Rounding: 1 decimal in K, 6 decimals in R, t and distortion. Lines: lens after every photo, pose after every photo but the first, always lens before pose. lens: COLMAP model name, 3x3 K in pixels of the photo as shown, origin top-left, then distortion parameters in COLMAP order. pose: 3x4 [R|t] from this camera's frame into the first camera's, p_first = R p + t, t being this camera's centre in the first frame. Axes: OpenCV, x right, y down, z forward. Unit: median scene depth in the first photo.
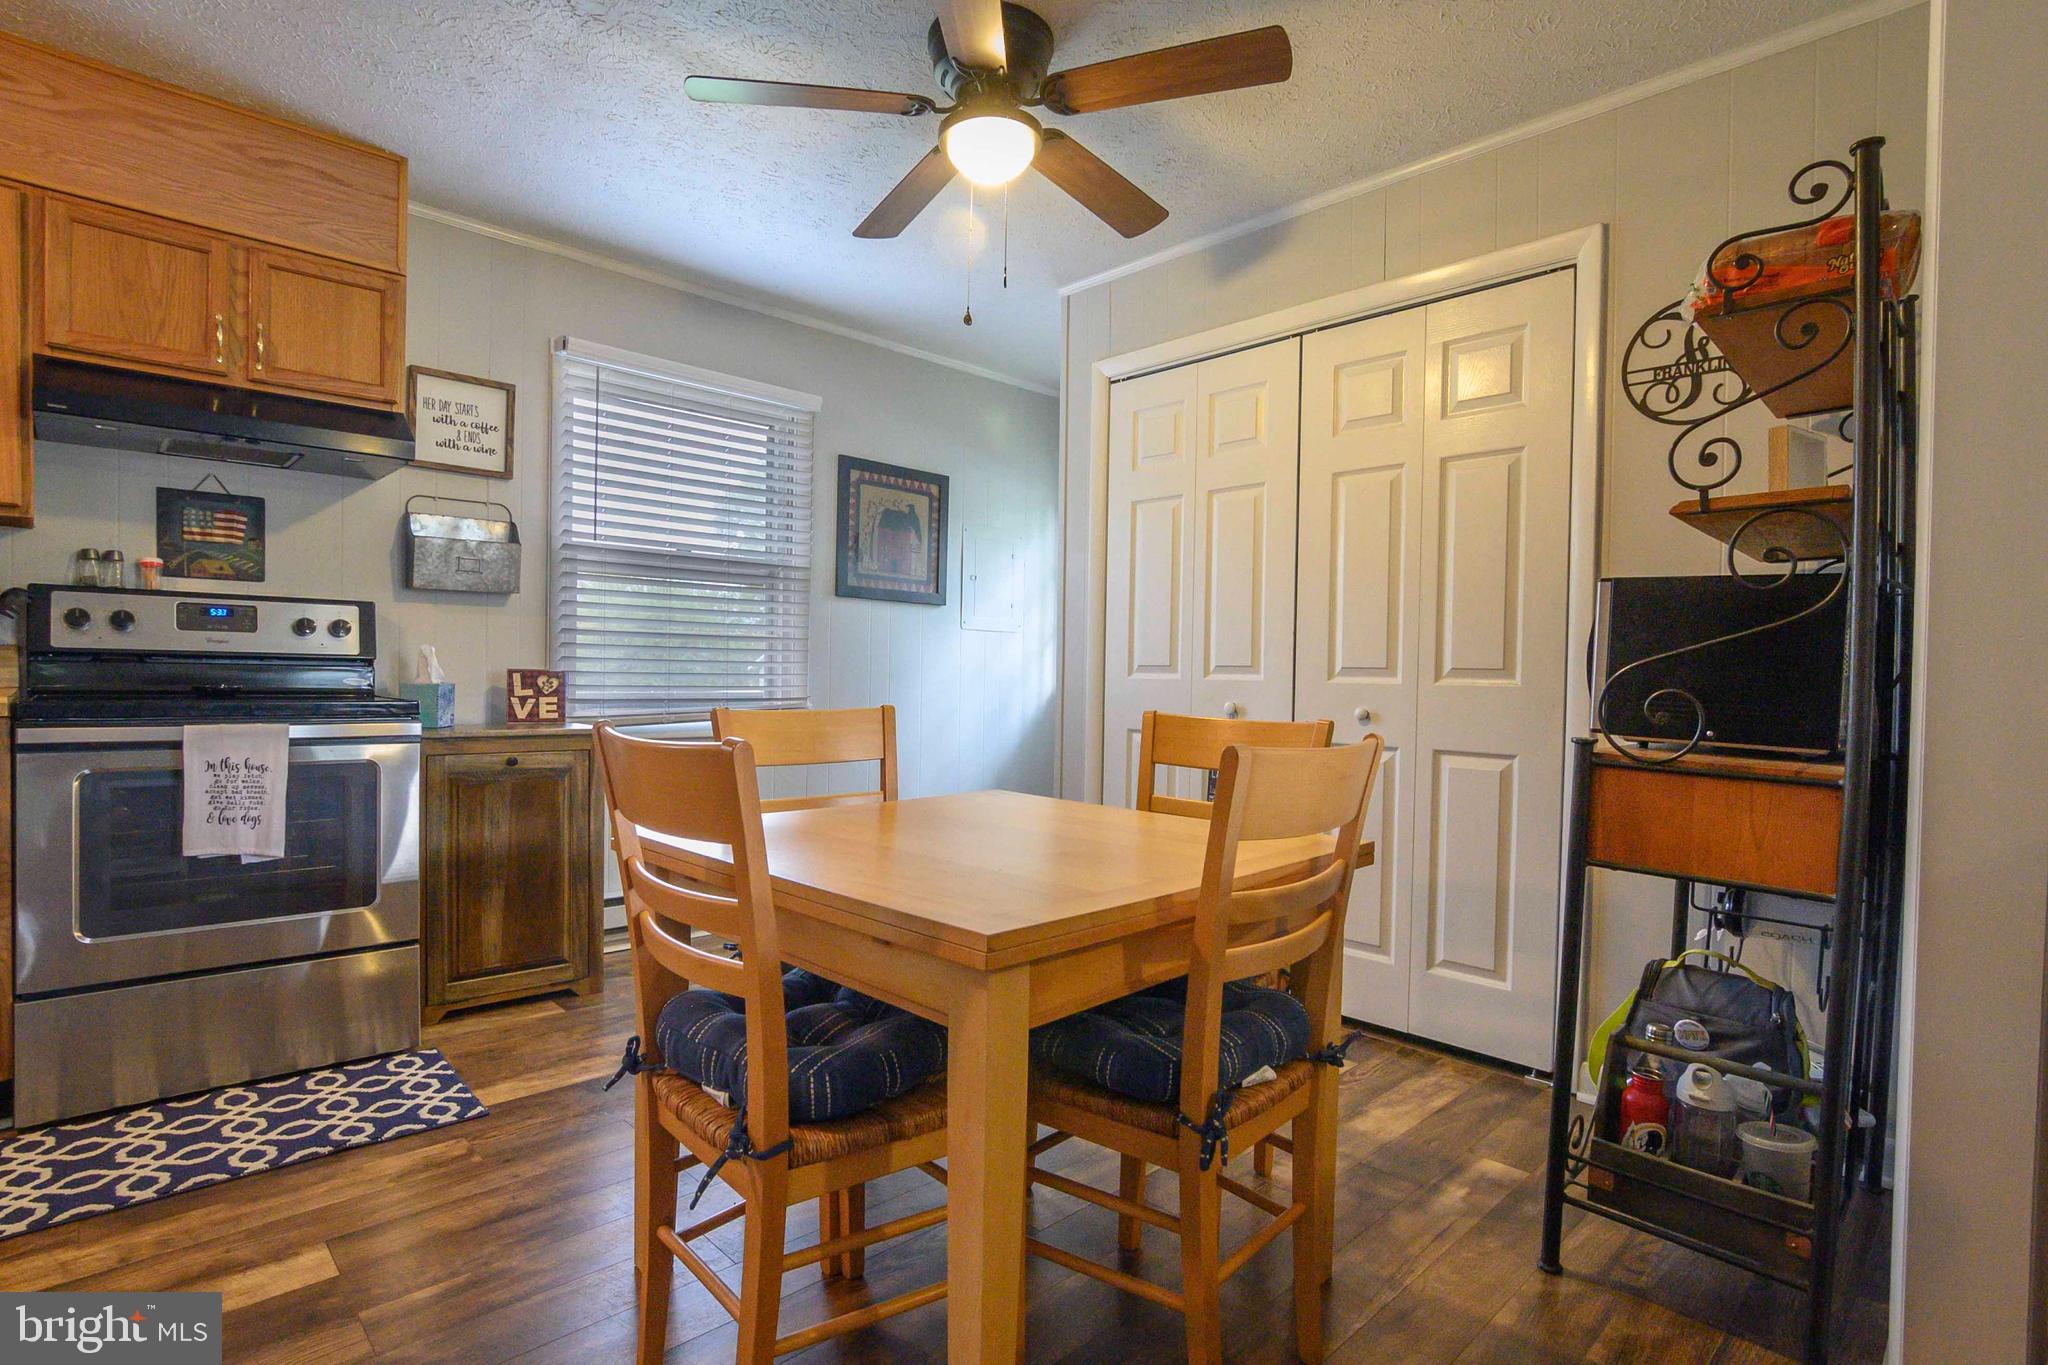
lens RADIAL K [[1015.3, 0, 1022.6], [0, 1015.3, 689.3], [0, 0, 1]] dist [-0.006262, -0.000582]
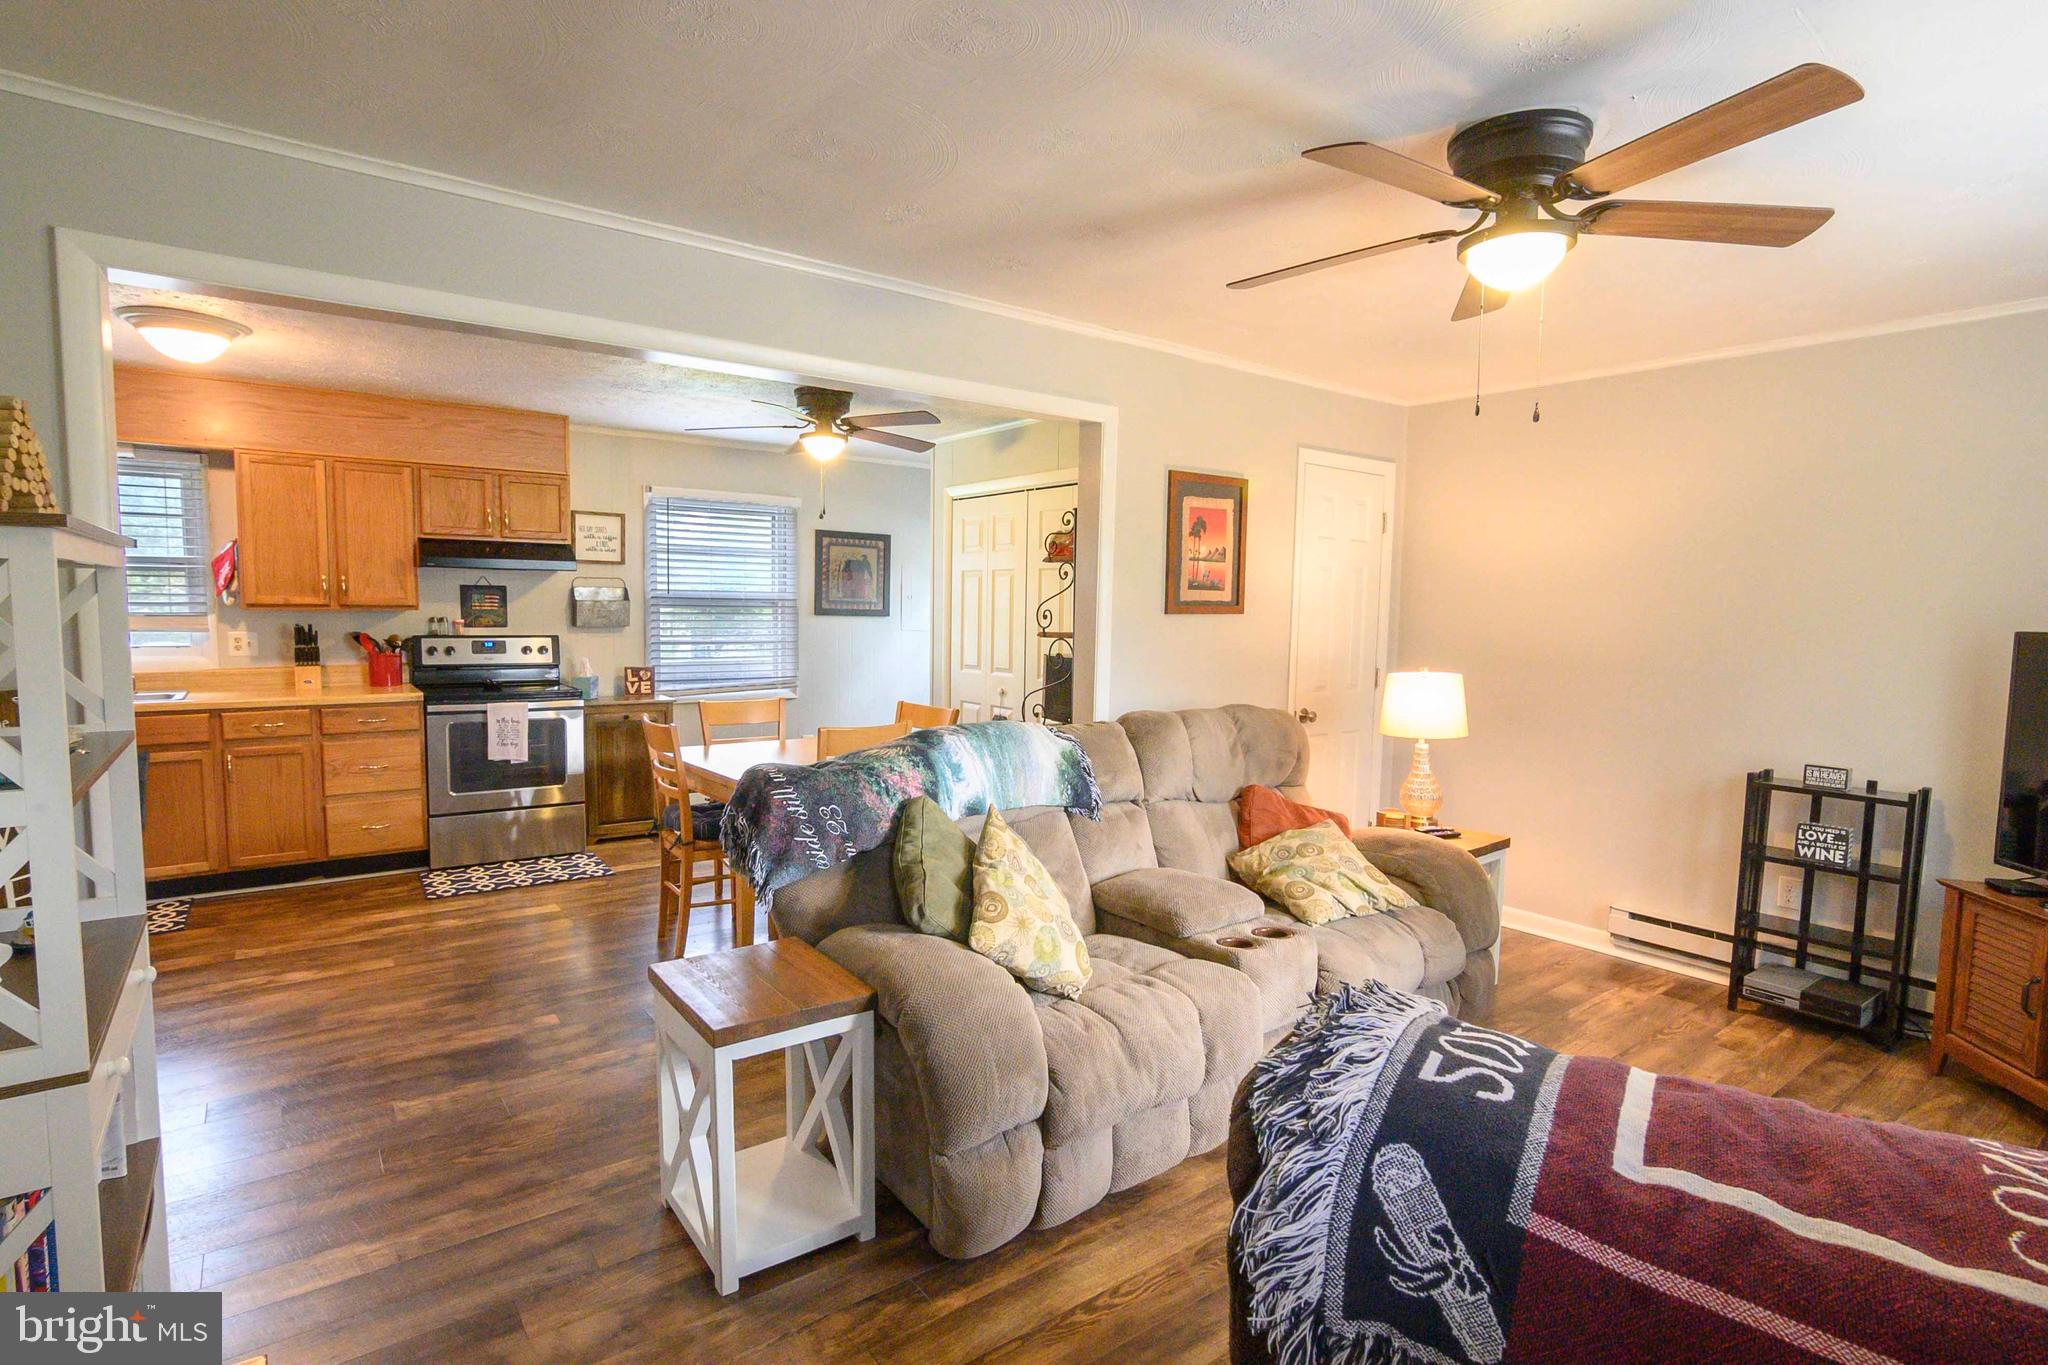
lens RADIAL K [[1015.3, 0, 1022.8], [0, 1015.3, 683.9], [0, 0, 1]] dist [-0.006262, -0.000582]
pose [[0.993000, 0.008581, -0.117801, 0.520170], [-0.001715, 0.998300, 0.058263, -0.115020], [0.118100, -0.057653, 0.991327, -0.906799]]
